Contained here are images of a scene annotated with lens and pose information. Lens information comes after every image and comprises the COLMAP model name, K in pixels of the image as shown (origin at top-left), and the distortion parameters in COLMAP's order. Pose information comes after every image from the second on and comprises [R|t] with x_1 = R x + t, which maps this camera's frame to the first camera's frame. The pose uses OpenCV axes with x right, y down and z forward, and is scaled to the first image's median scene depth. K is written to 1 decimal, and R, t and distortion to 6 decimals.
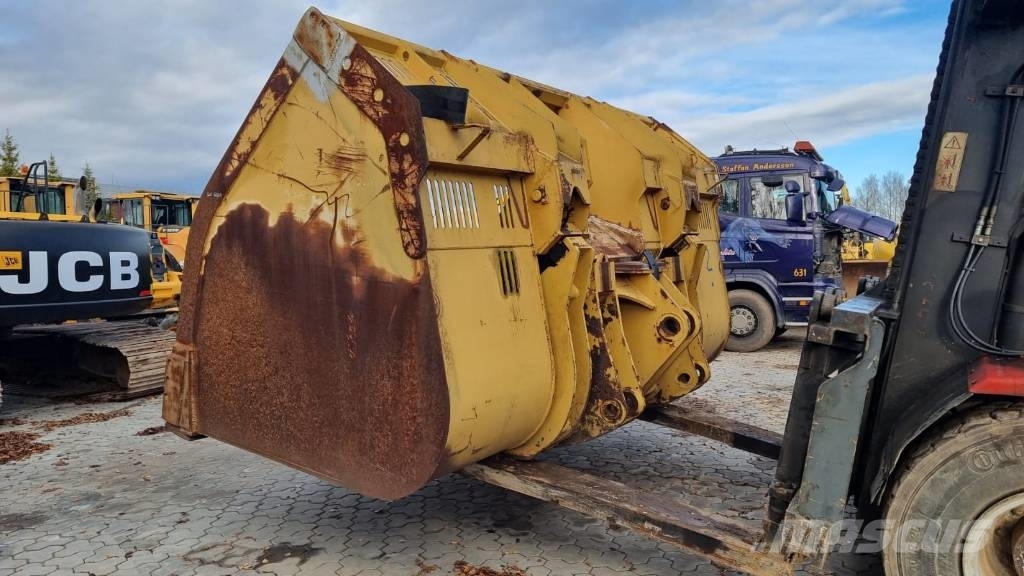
lens RADIAL K [[711.5, 0, 512.0], [0, 711.5, 288.0], [0, 0, 1]] dist [0.106272, -0.125207]
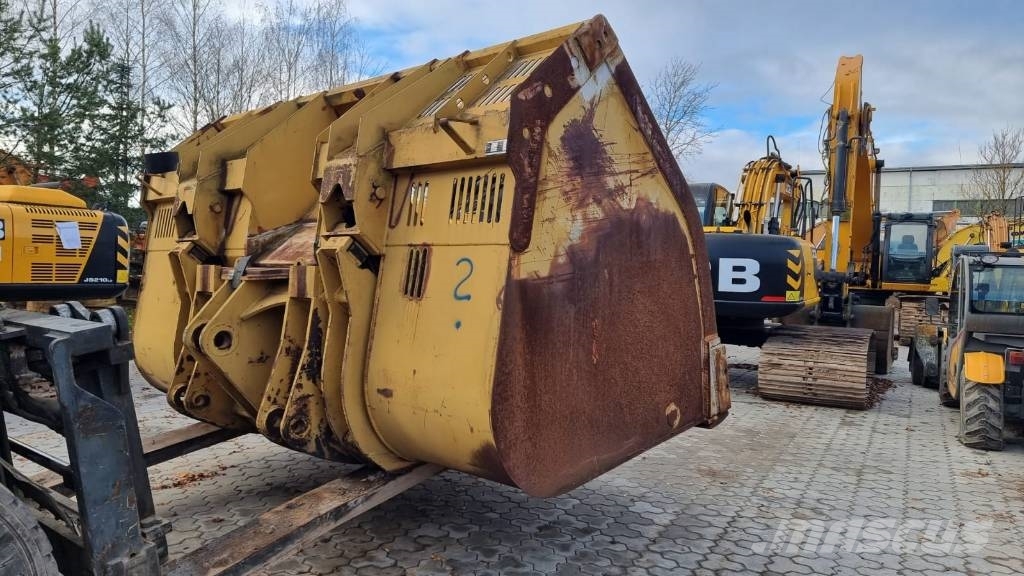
lens RADIAL K [[711.5, 0, 512.0], [0, 711.5, 288.0], [0, 0, 1]] dist [0.106272, -0.125207]
pose [[-0.120310, 0.053023, -0.991319, 0.824743], [-0.063582, 0.996111, 0.060996, -0.070372], [0.990698, 0.070368, -0.116470, 1.124905]]
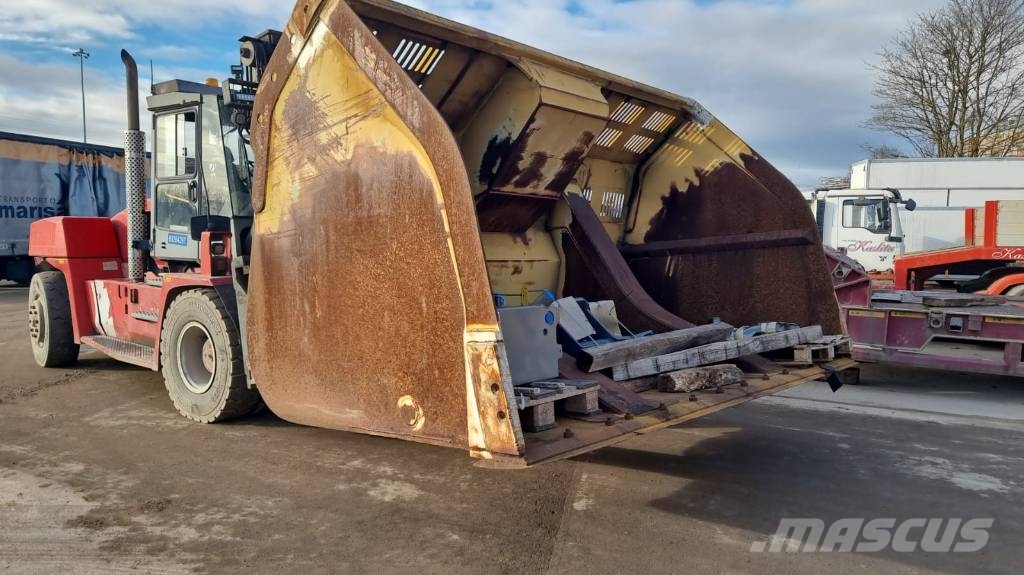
lens RADIAL K [[724.5, 0, 510.2], [0, 724.5, 297.2], [0, 0, 1]] dist [0.096233, -0.132143]
pose [[-0.991081, -0.003858, 0.133207, -0.038600], [0.013114, 0.991906, 0.126296, -0.070403], [-0.132616, 0.126916, -0.983008, 1.739145]]
